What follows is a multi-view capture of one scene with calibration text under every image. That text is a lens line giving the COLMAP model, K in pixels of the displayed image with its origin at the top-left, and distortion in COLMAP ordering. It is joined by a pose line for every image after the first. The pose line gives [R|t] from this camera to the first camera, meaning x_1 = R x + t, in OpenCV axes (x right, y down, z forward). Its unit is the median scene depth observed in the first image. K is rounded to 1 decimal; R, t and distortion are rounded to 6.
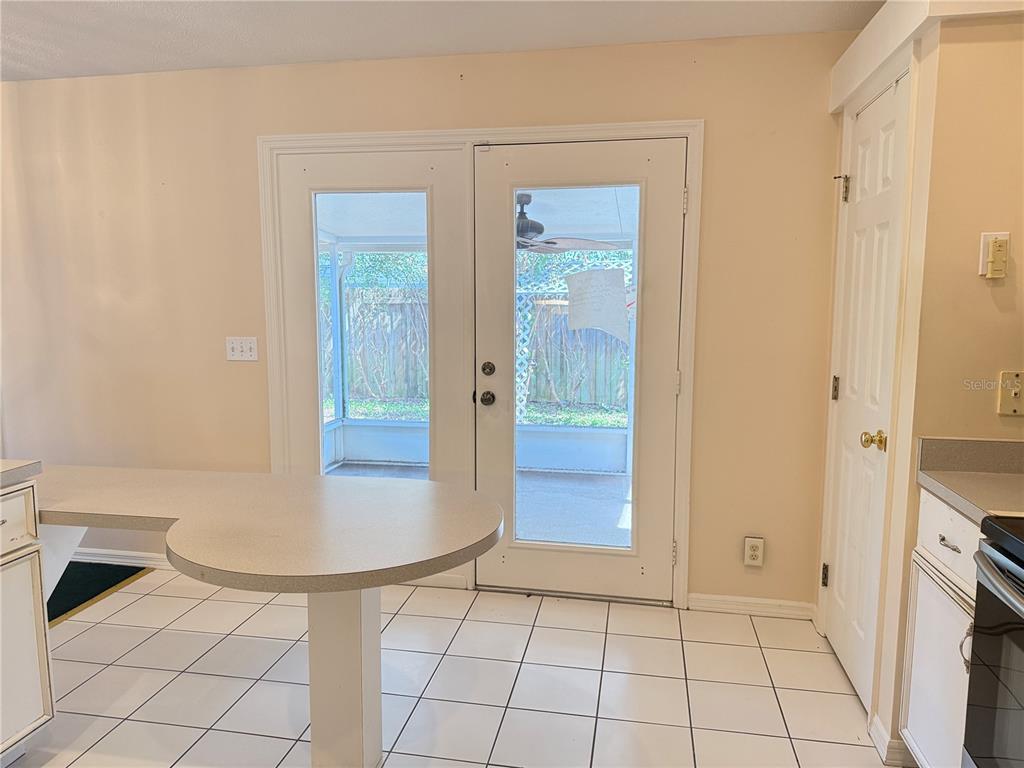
lens RADIAL K [[725.3, 0, 507.2], [0, 725.3, 398.3], [0, 0, 1]] dist [0.096583, -0.130447]
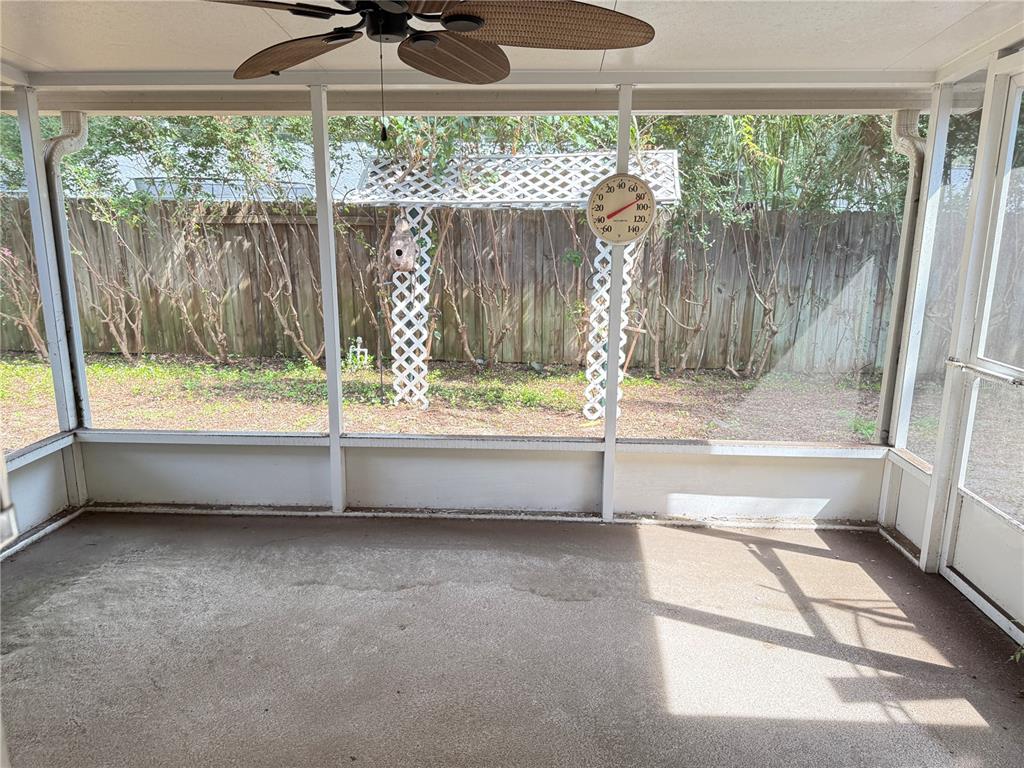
lens RADIAL K [[725.3, 0, 507.2], [0, 725.3, 398.3], [0, 0, 1]] dist [0.096583, -0.130447]
pose [[0.992011, -0.023310, 0.123978, 0.015895], [0.011938, 0.995715, 0.091696, -0.031761], [-0.125585, -0.089483, 0.988039, 0.330090]]
